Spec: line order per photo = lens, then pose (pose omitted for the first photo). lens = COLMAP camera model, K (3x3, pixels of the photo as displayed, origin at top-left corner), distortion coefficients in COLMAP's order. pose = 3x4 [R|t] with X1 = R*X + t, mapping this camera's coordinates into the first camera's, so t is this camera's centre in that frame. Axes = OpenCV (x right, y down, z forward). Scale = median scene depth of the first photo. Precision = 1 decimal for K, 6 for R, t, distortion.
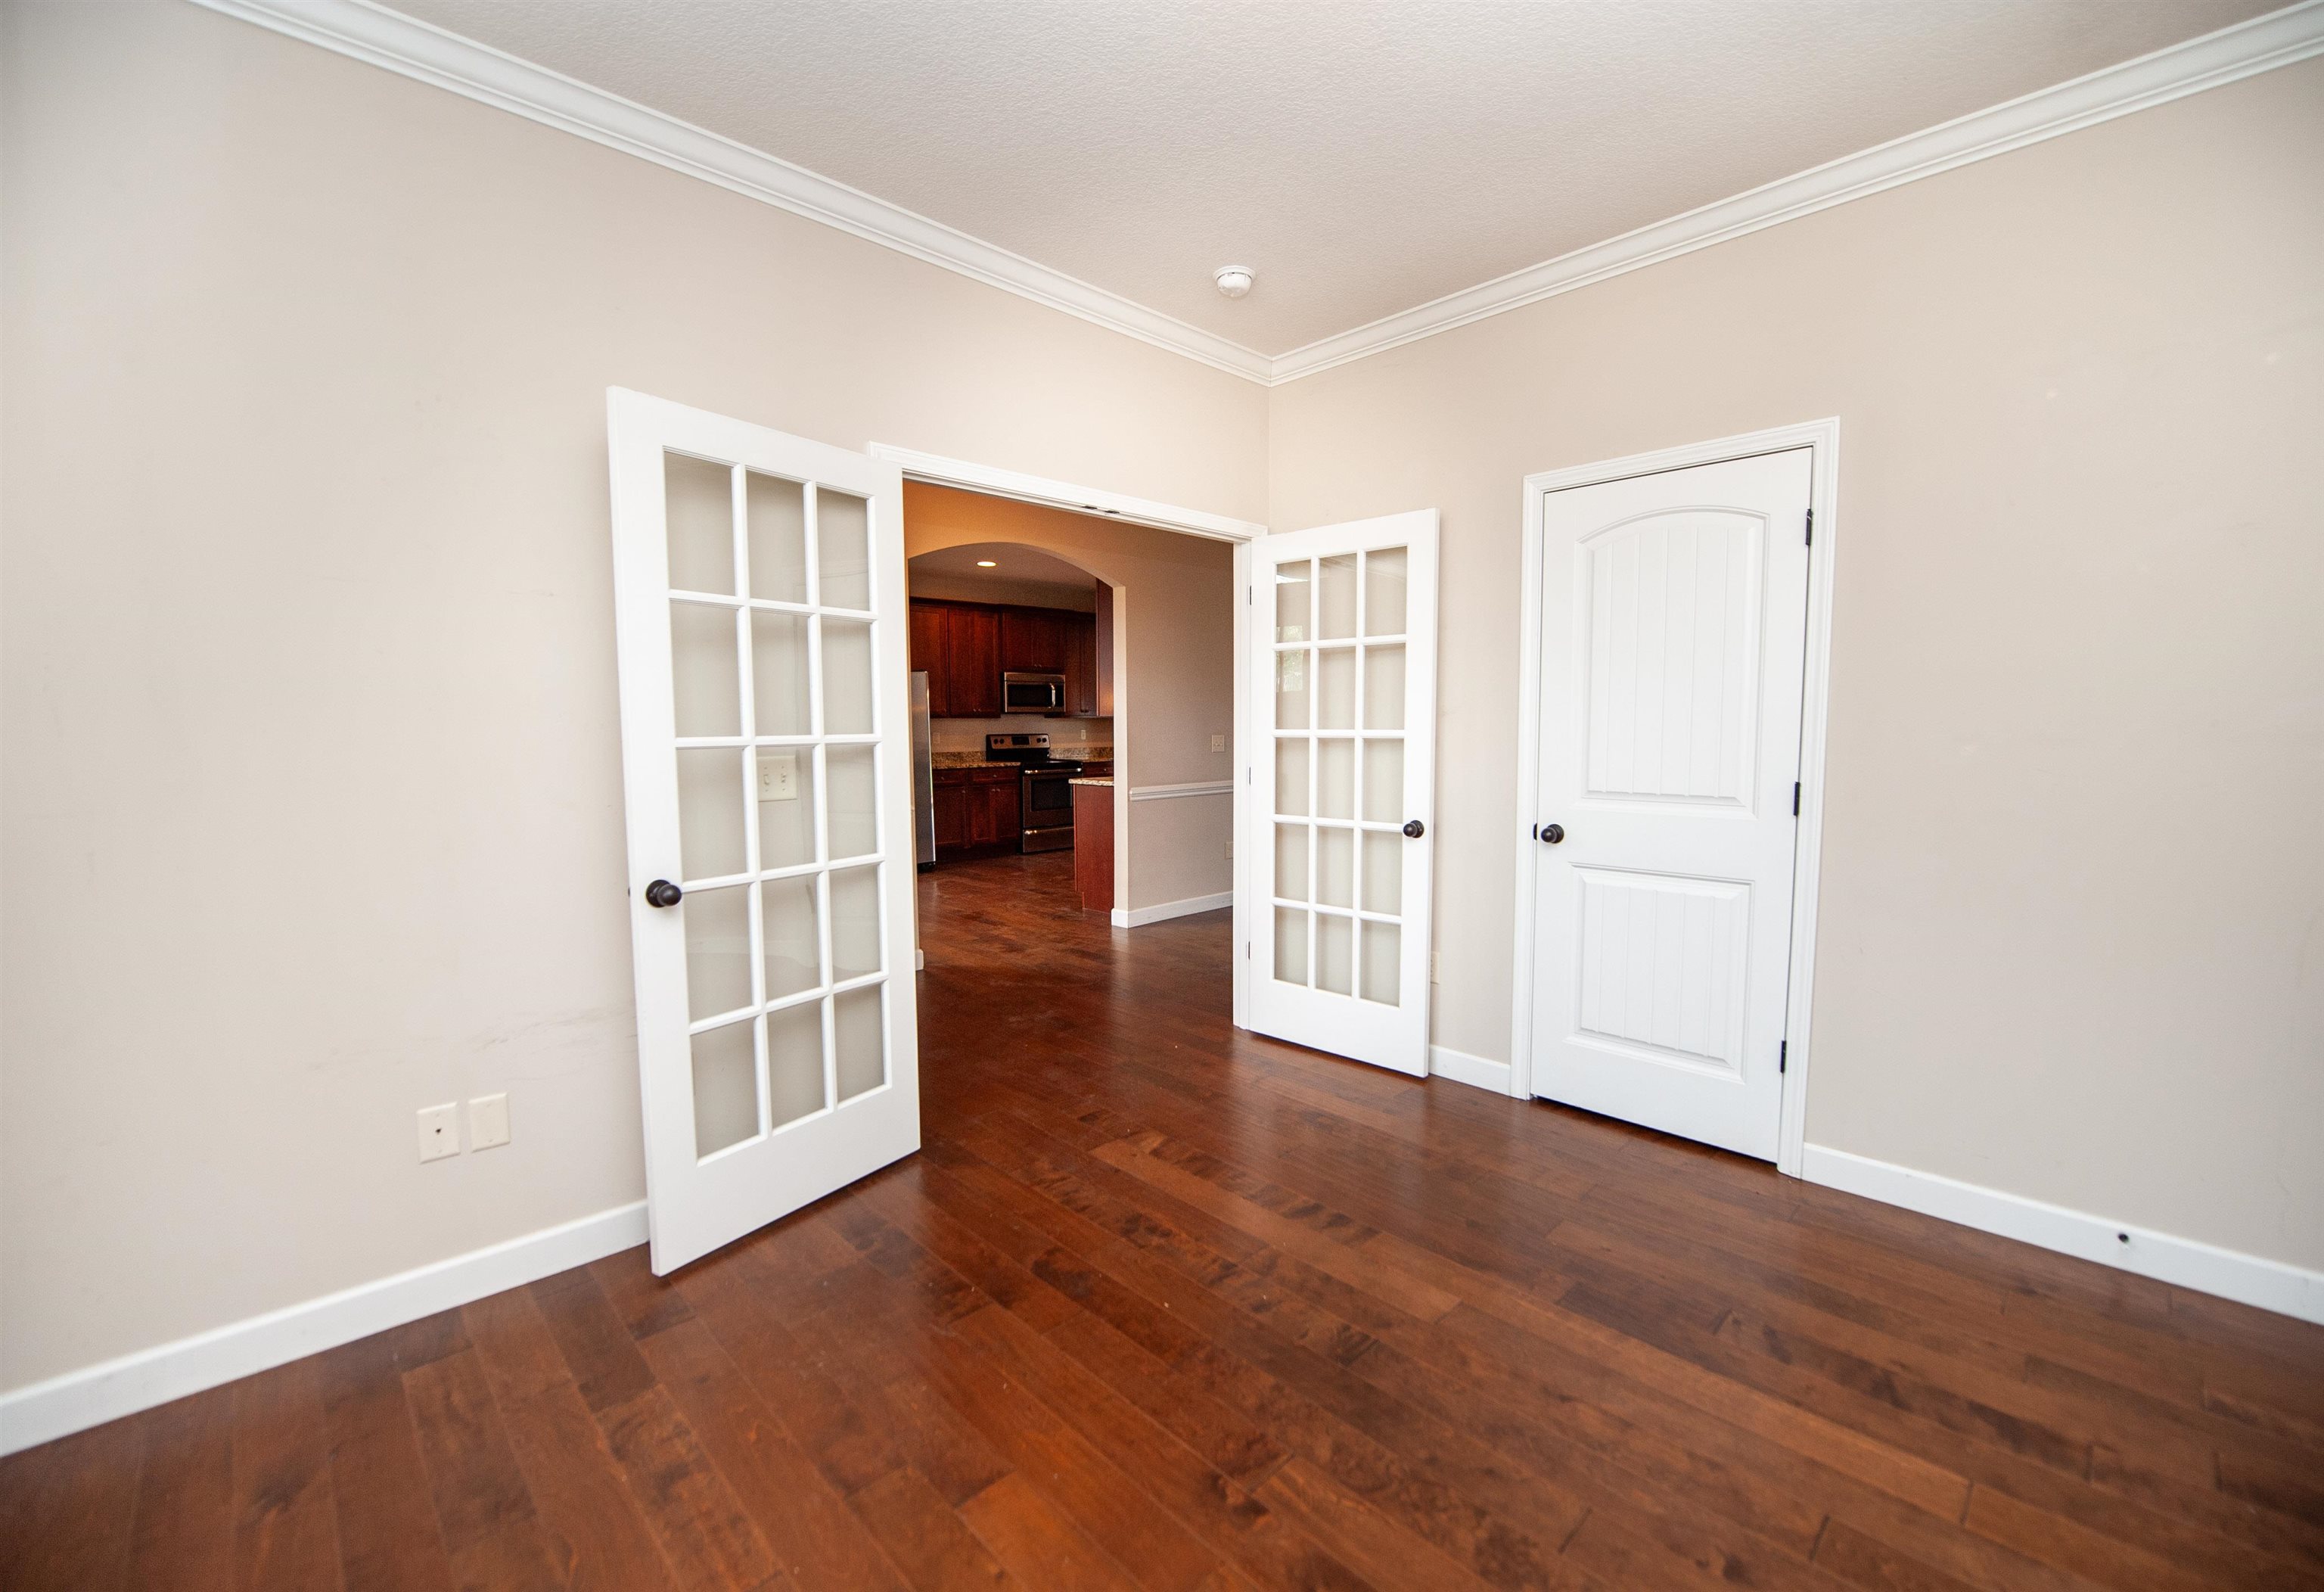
lens RADIAL K [[975.4, 0, 1174.8], [0, 975.4, 796.4], [0, 0, 1]] dist [-0.028273, -0.000025]
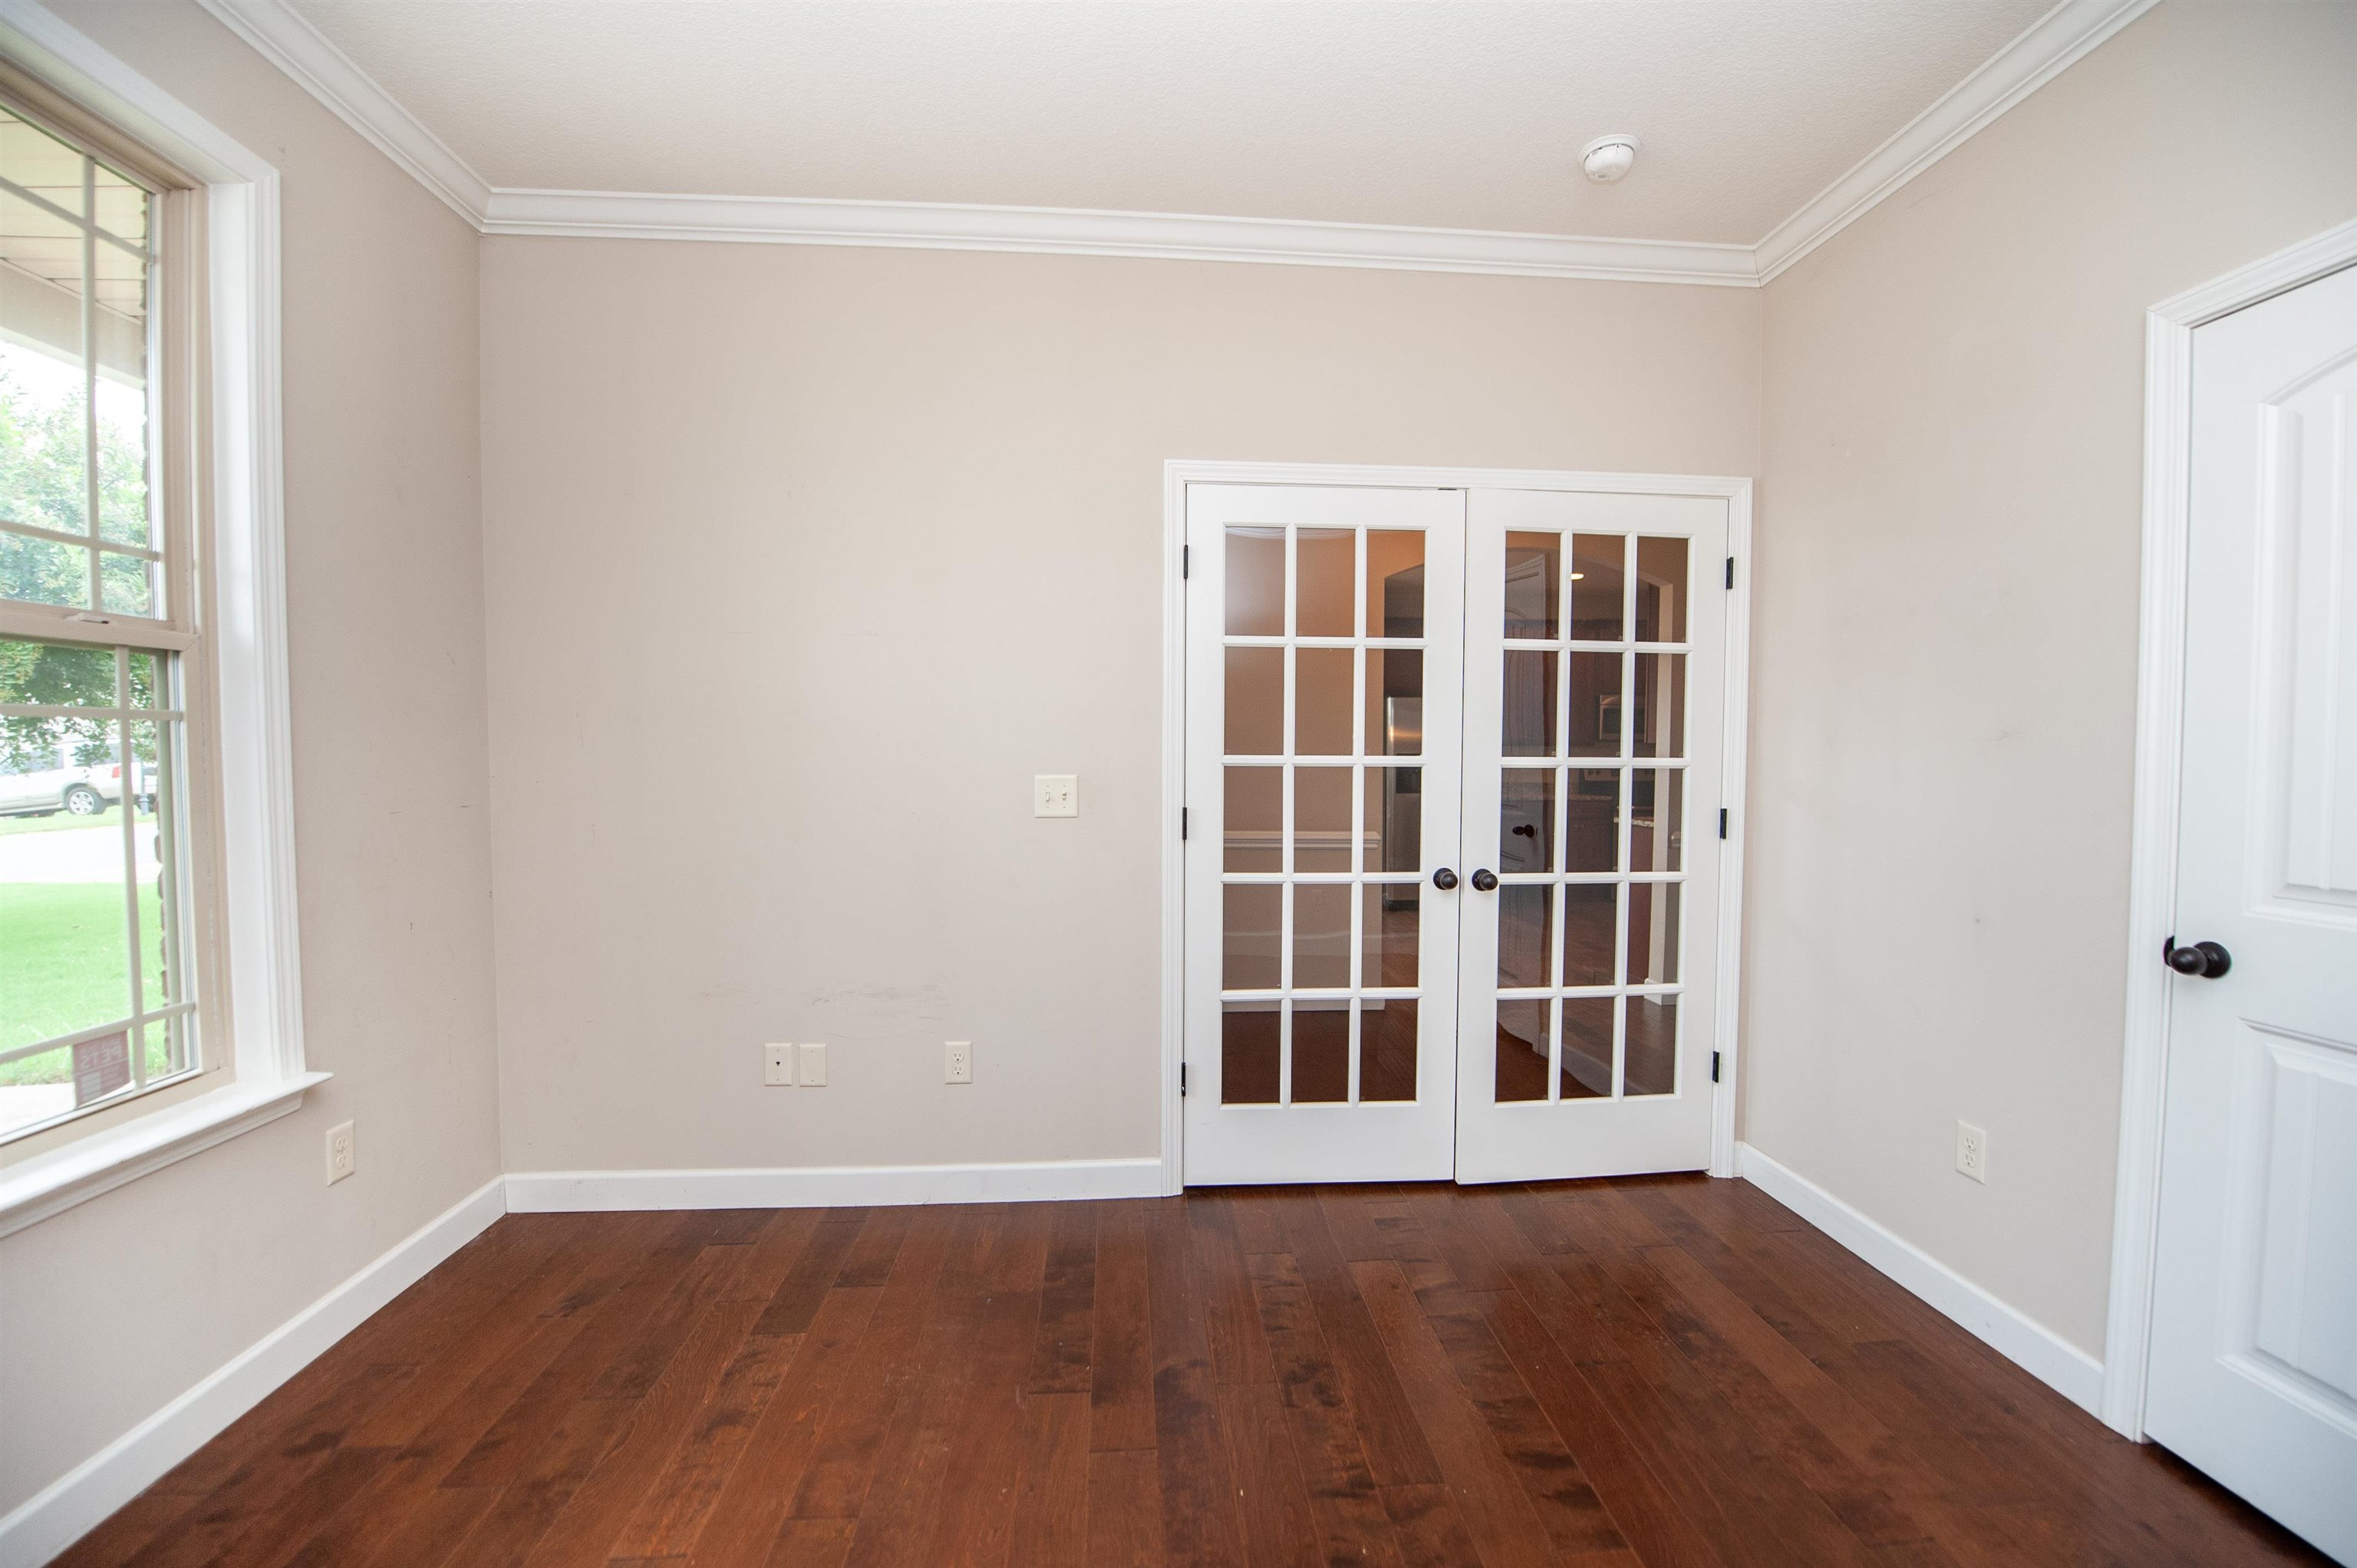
lens RADIAL K [[960.0, 0, 1178.5], [0, 960.0, 784.0], [0, 0, 1]] dist [-0.024713, -0.000515]
pose [[0.757488, 0.029650, -0.652176, 0.472108], [-0.057692, 0.998100, -0.021632, -0.022193], [0.650295, 0.054011, 0.757759, 0.400379]]
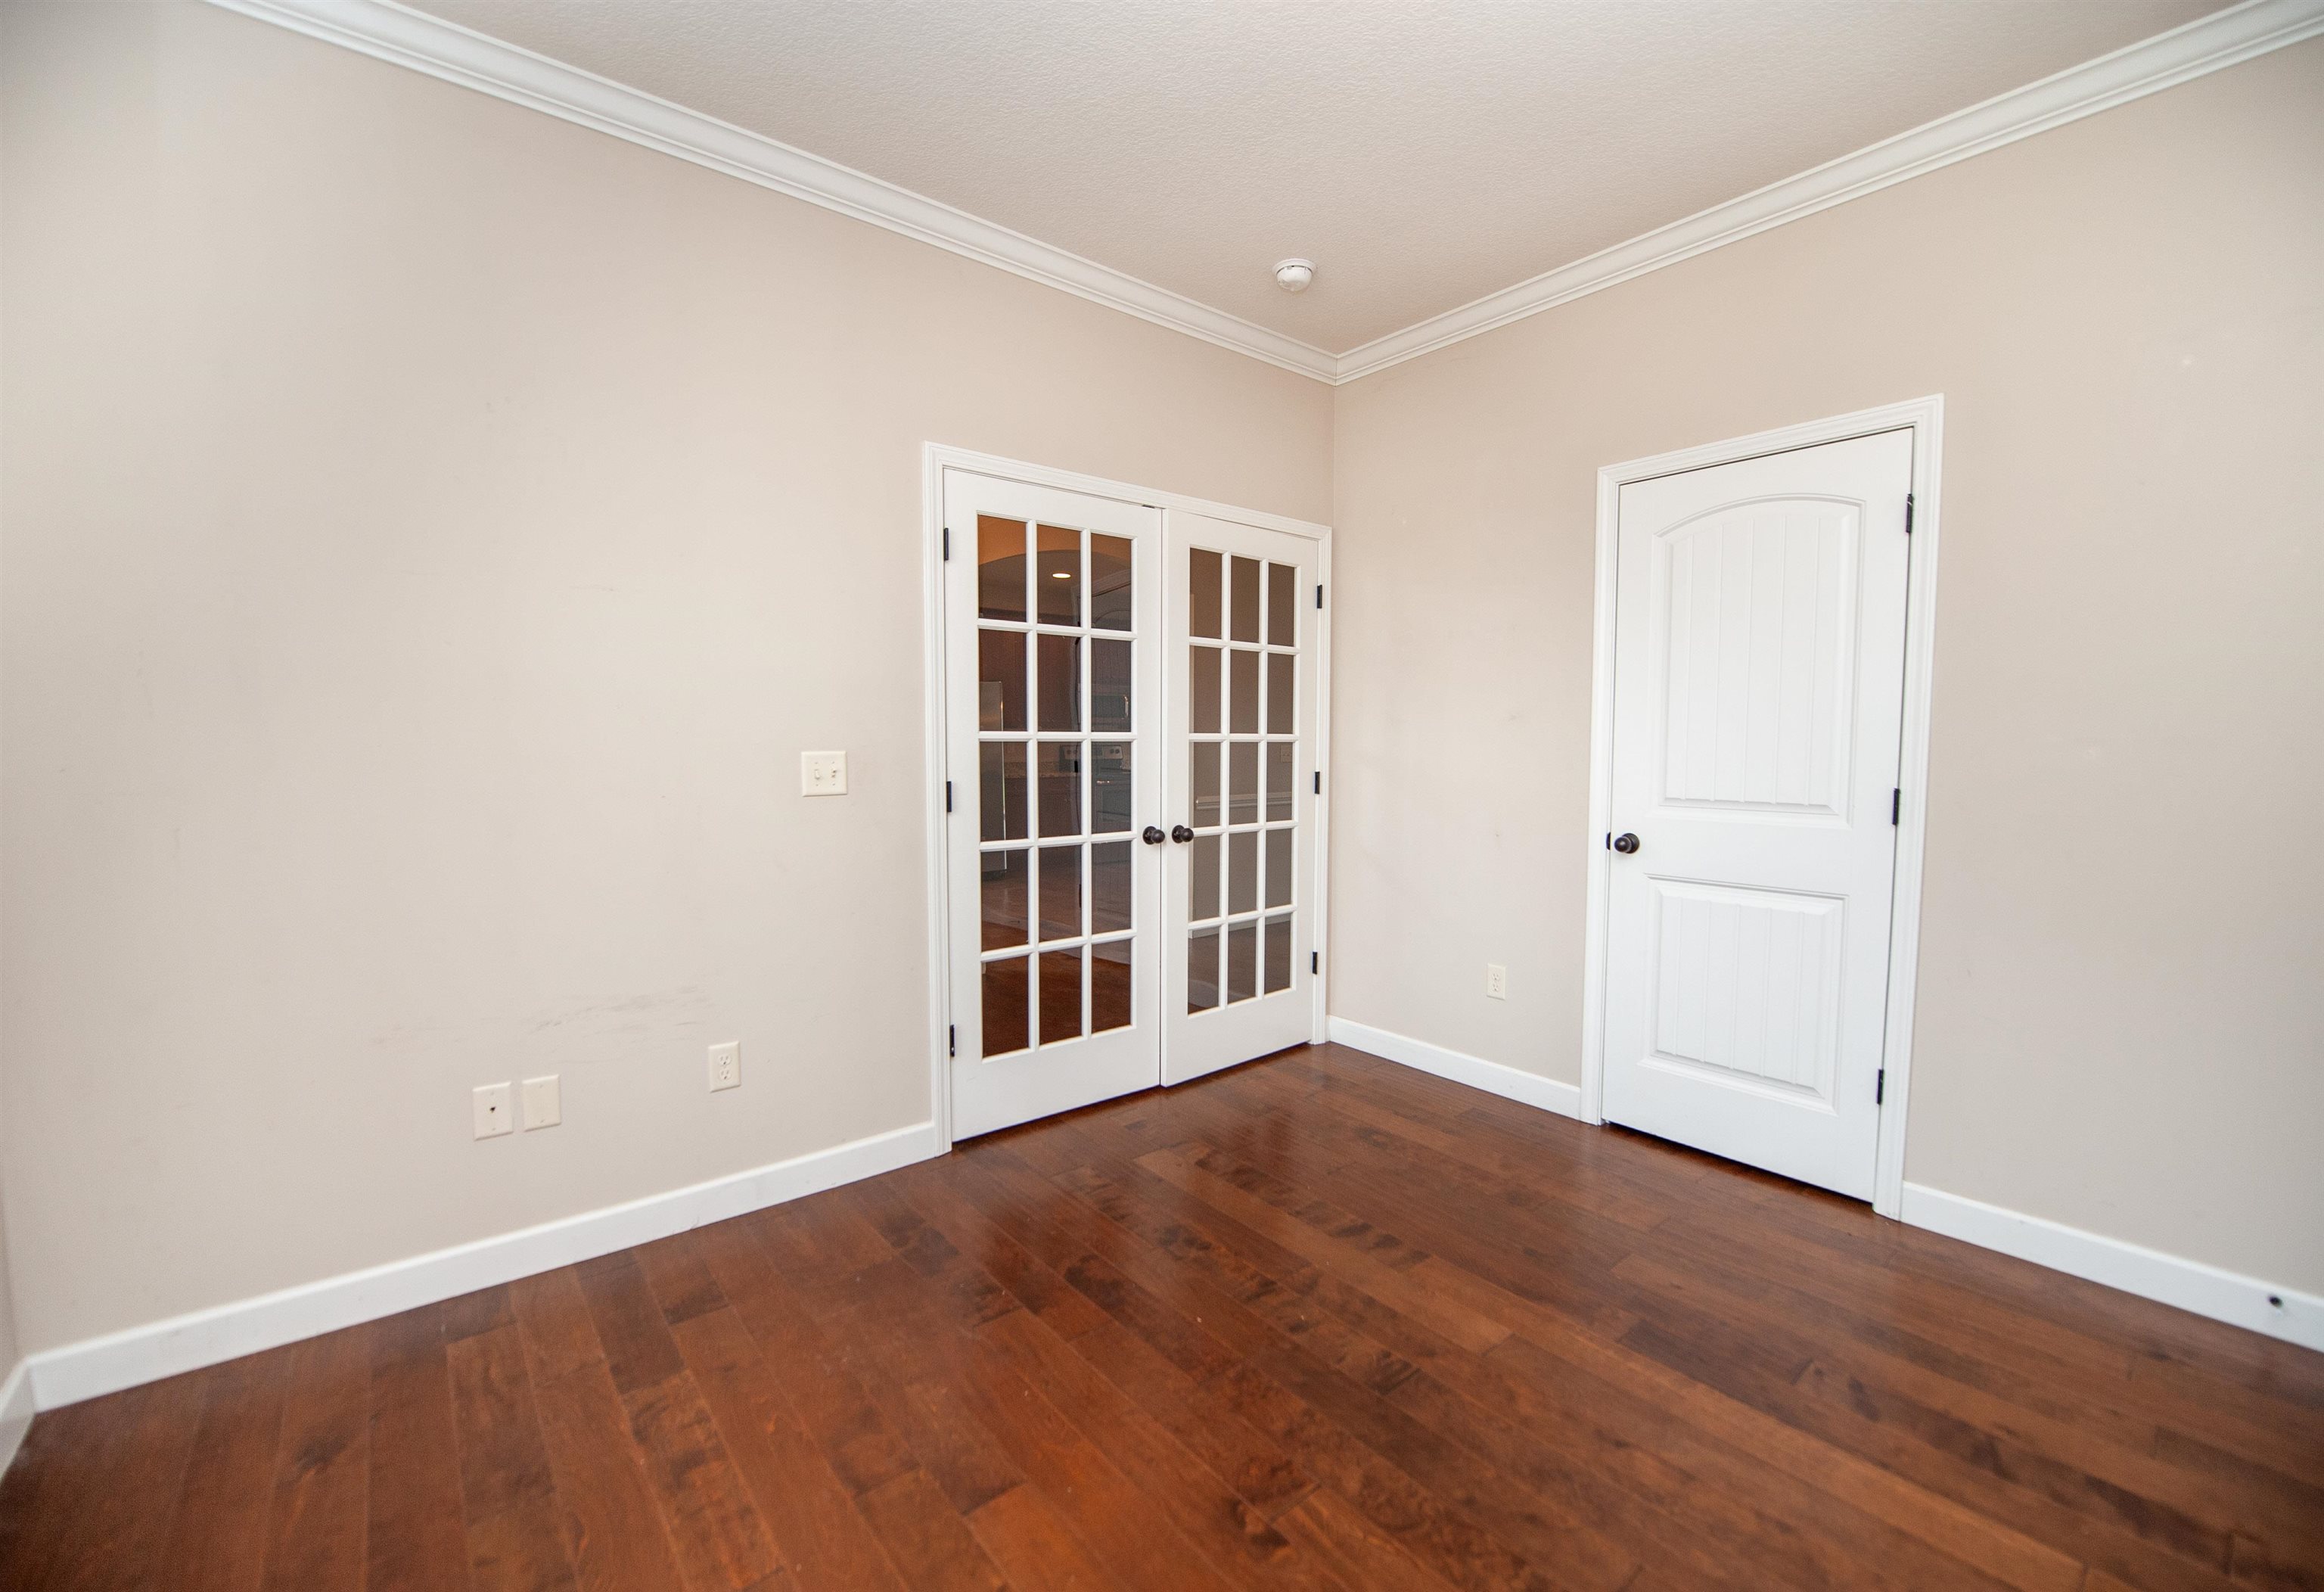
lens RADIAL K [[975.2, 0, 1172.8], [0, 975.2, 798.1], [0, 0, 1]] dist [-0.028315, 0.000125]
pose [[0.996236, 0.011661, -0.085892, 0.045877], [-0.013037, 0.999795, -0.015479, 0.023717], [0.085694, 0.016540, 0.996184, 0.033170]]
